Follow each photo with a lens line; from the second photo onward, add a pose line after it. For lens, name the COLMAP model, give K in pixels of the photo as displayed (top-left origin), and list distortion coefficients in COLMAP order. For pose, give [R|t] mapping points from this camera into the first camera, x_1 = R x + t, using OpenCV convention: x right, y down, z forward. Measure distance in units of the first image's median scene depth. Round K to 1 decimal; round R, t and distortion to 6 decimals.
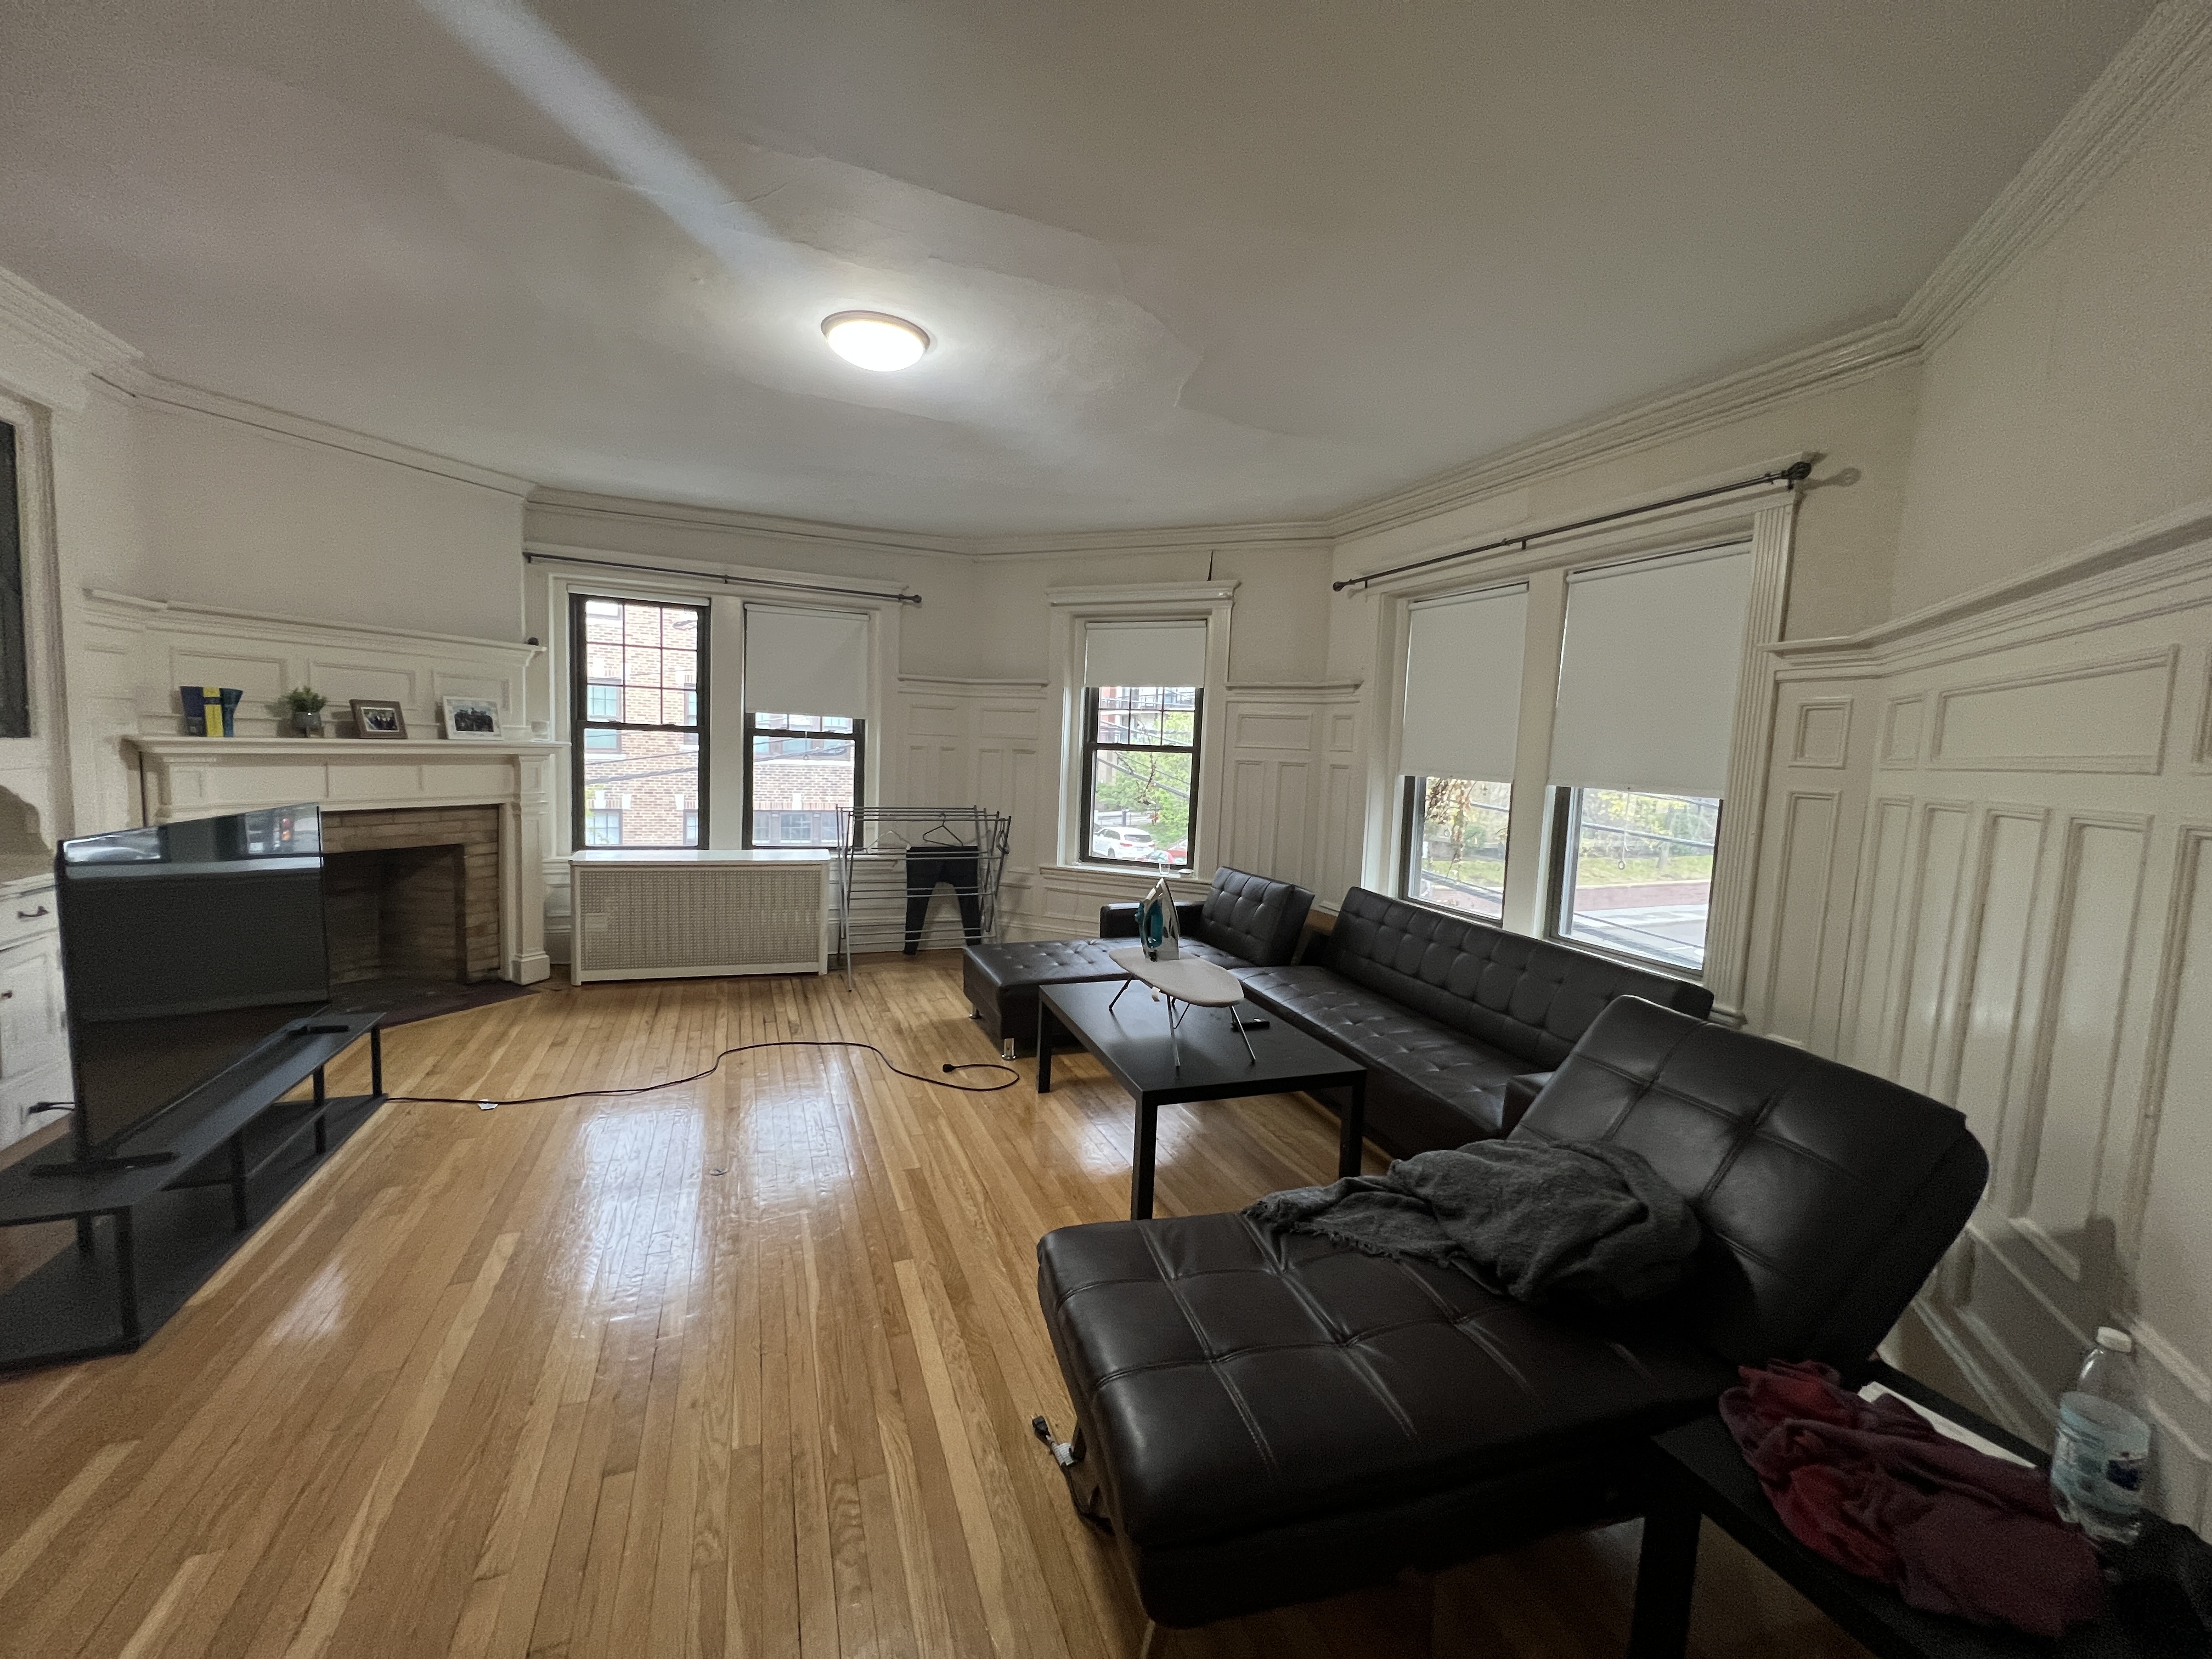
lens RADIAL K [[884.3, 0, 1101.6], [0, 884.3, 826.1], [0, 0, 1]] dist [-0.002985, 0.000532]
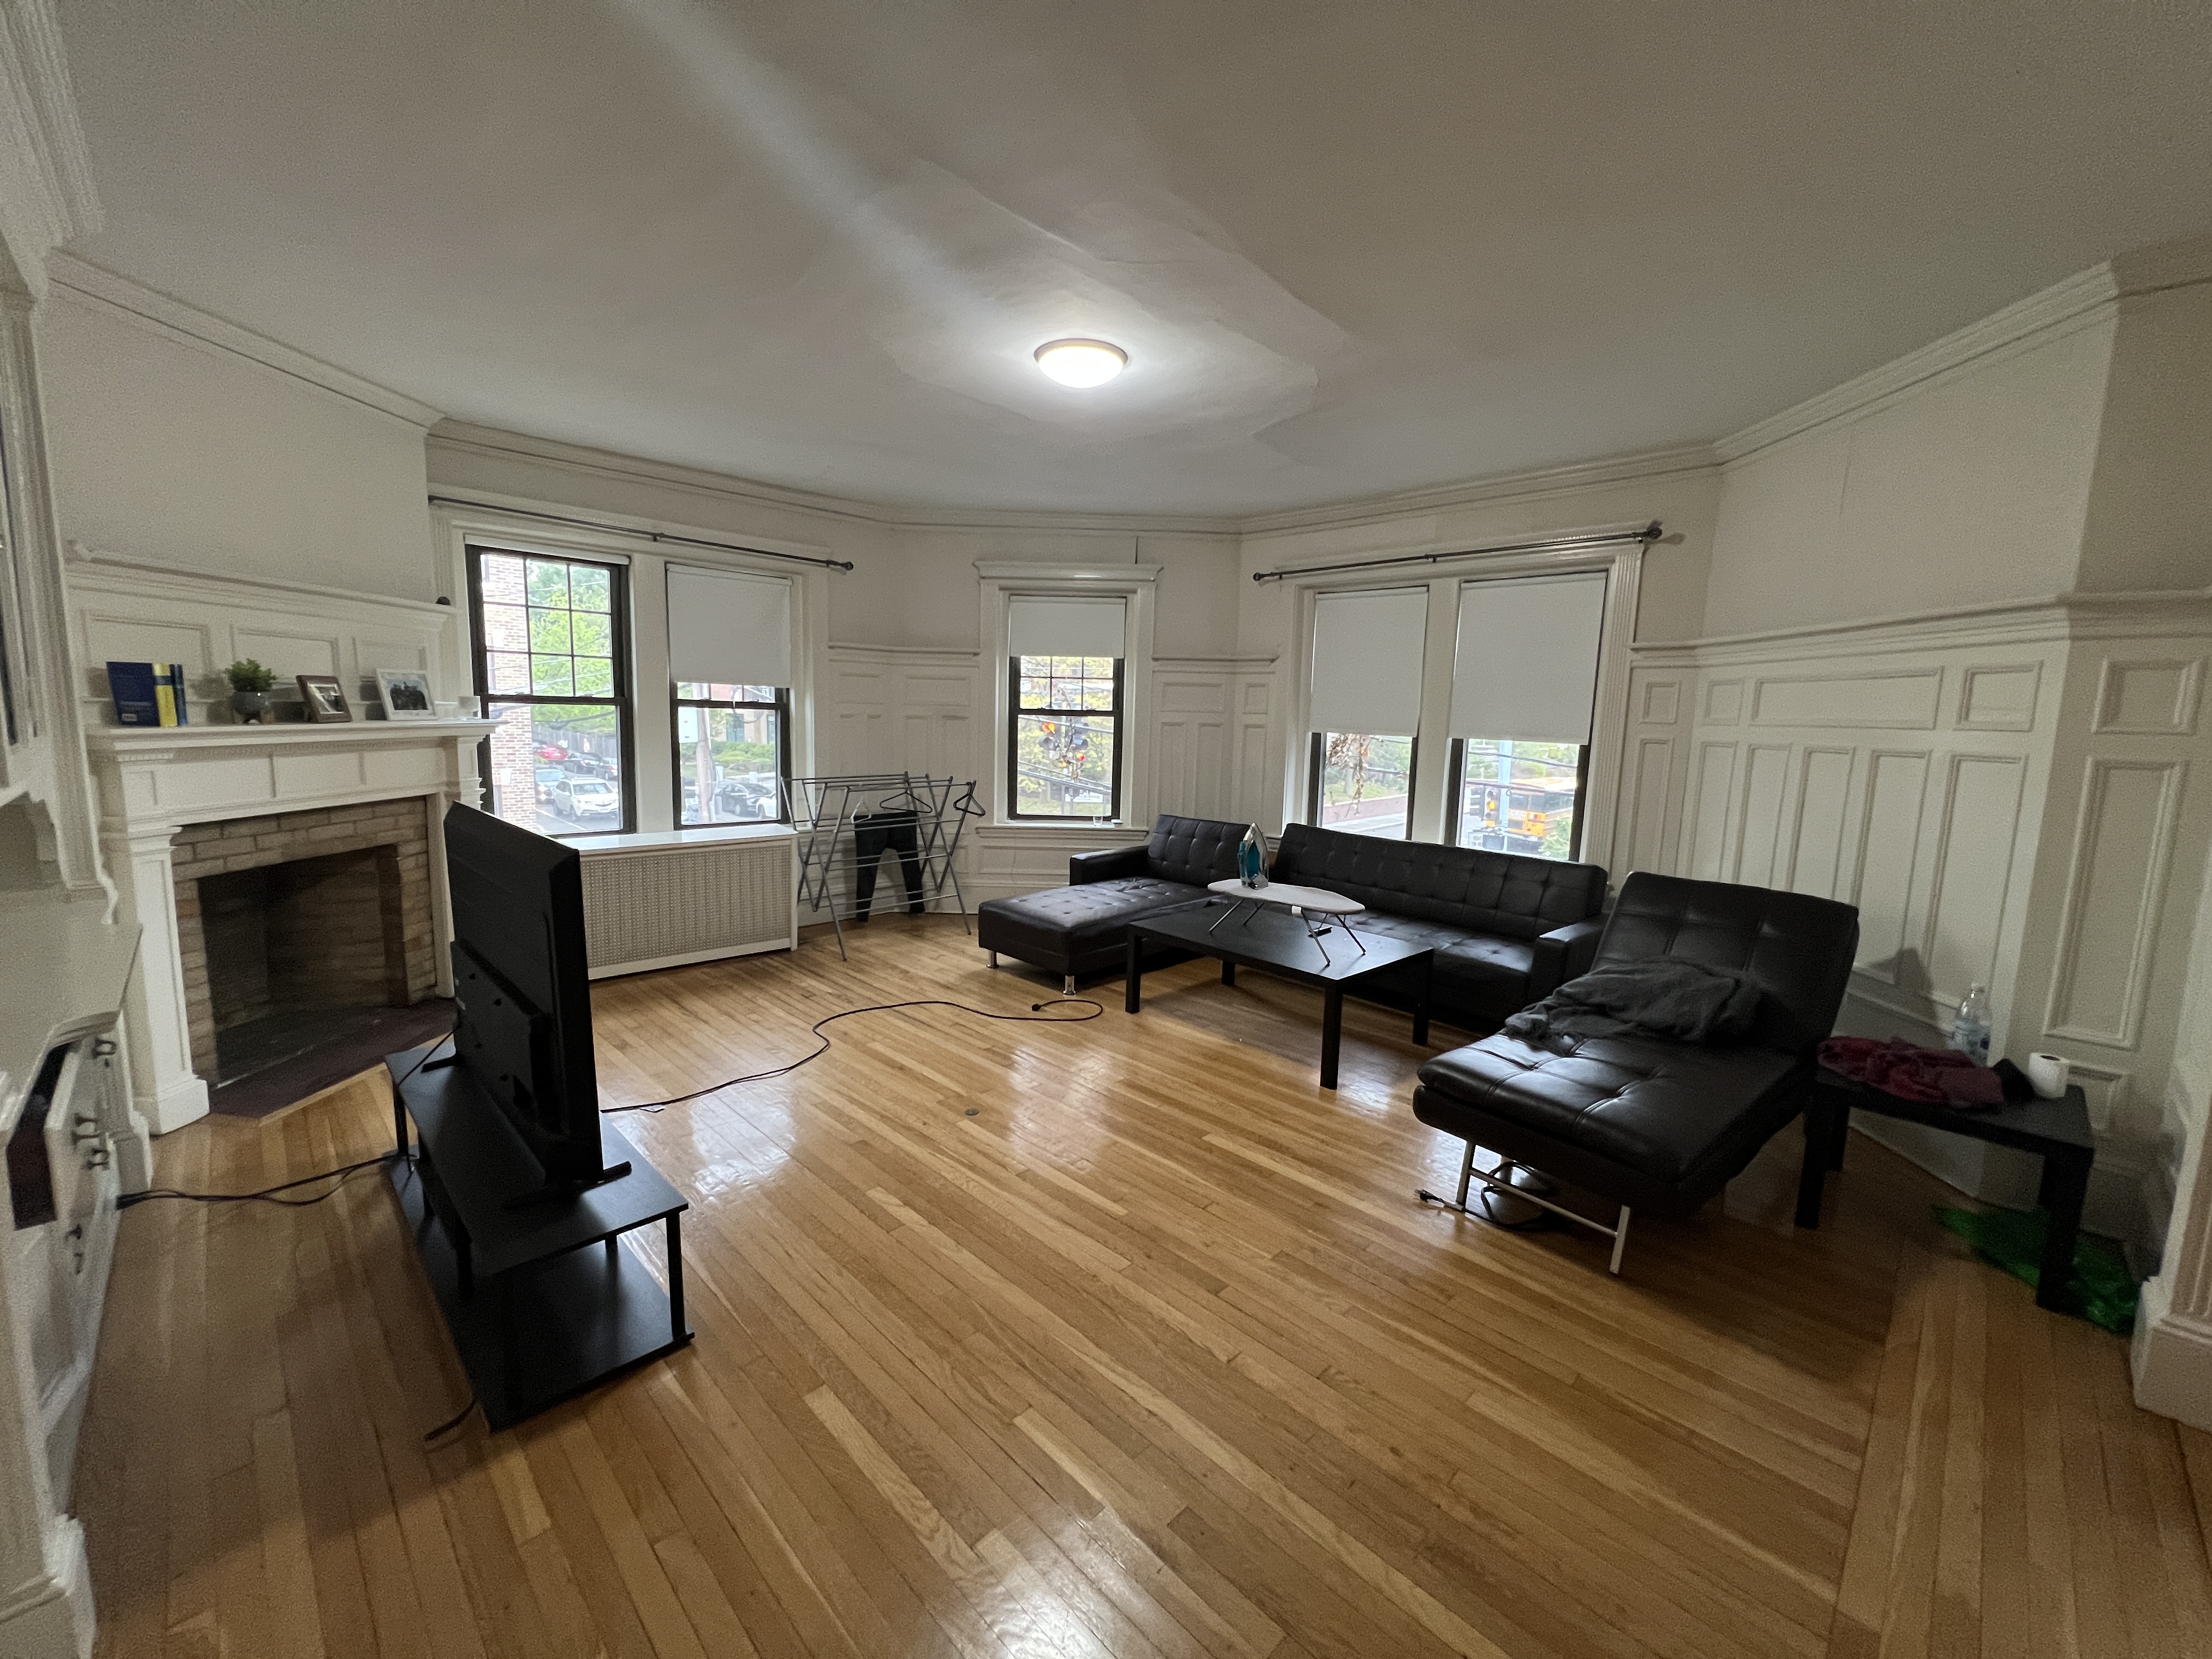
lens RADIAL K [[884.3, 0, 1101.6], [0, 884.3, 826.1], [0, 0, 1]] dist [-0.002985, 0.000532]
pose [[0.918475, -0.068211, 0.389552, -0.473767], [0.047715, 0.996931, 0.062064, -0.018416], [-0.392590, -0.038417, 0.918911, -0.045757]]
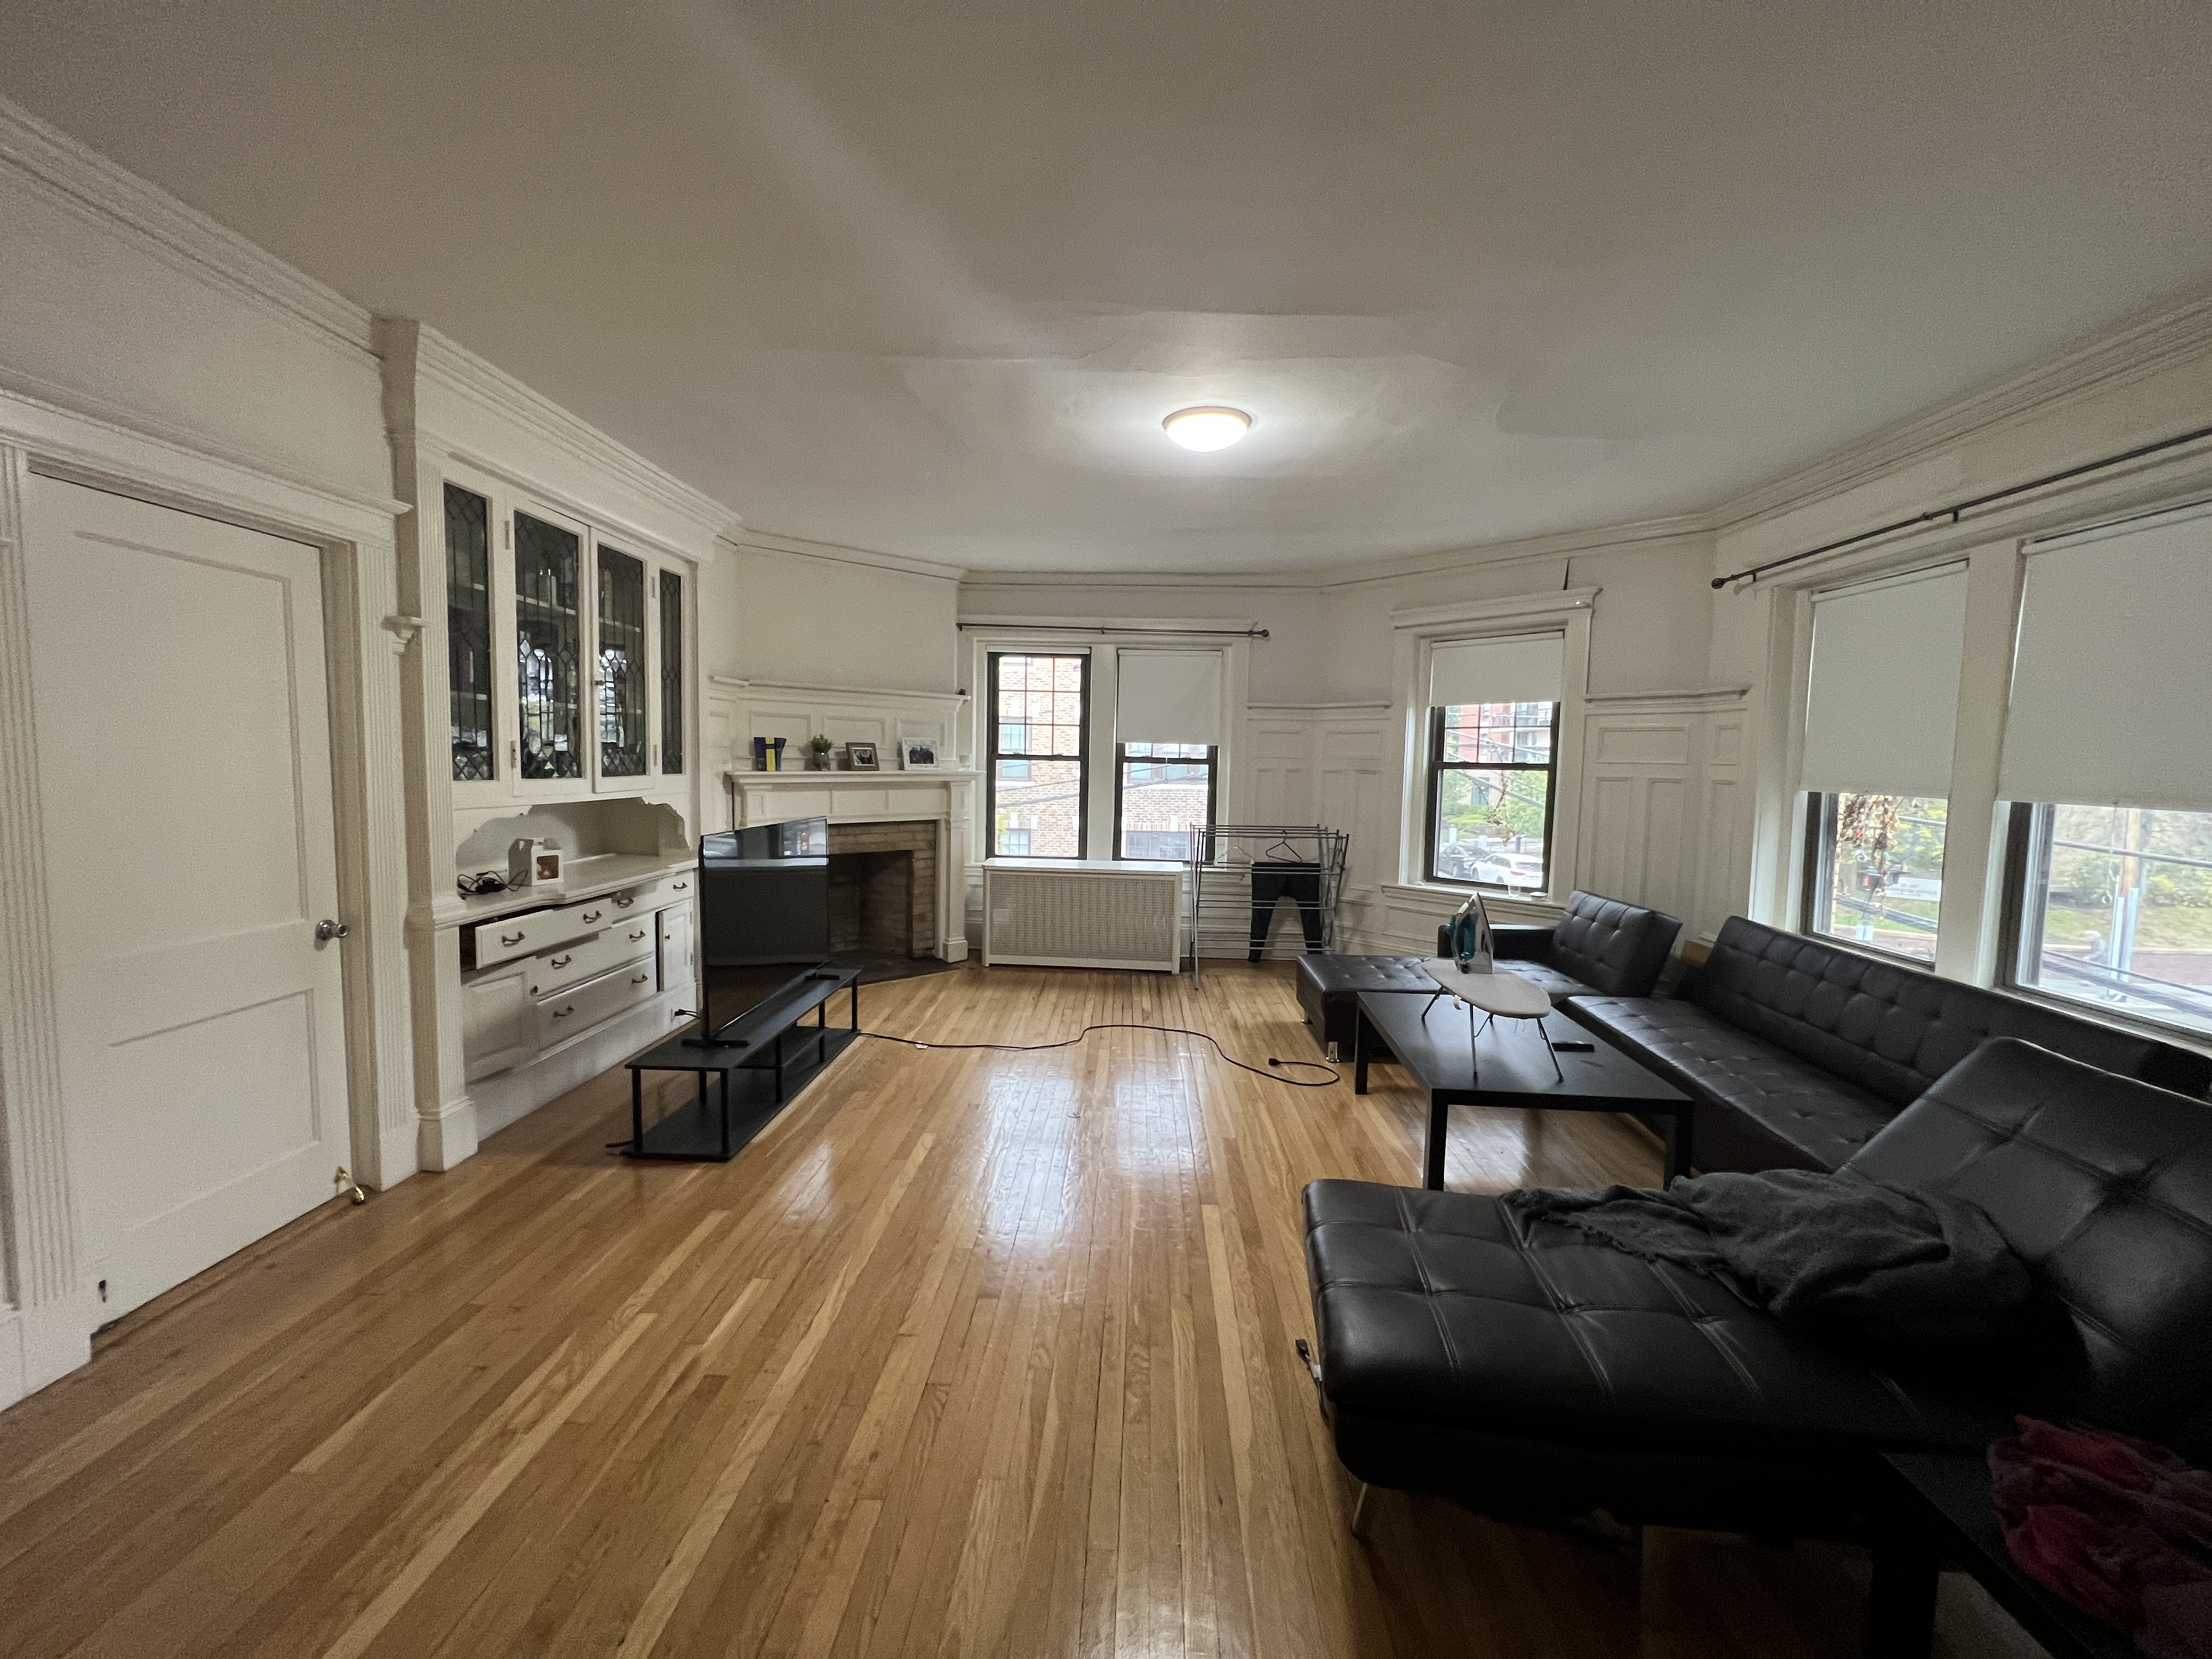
lens RADIAL K [[884.3, 0, 1101.6], [0, 884.3, 826.1], [0, 0, 1]] dist [-0.002985, 0.000532]
pose [[0.912632, 0.007099, -0.408719, 0.070193], [-0.018120, 0.999569, -0.023099, 0.010550], [0.408379, 0.028487, 0.912368, -0.083502]]
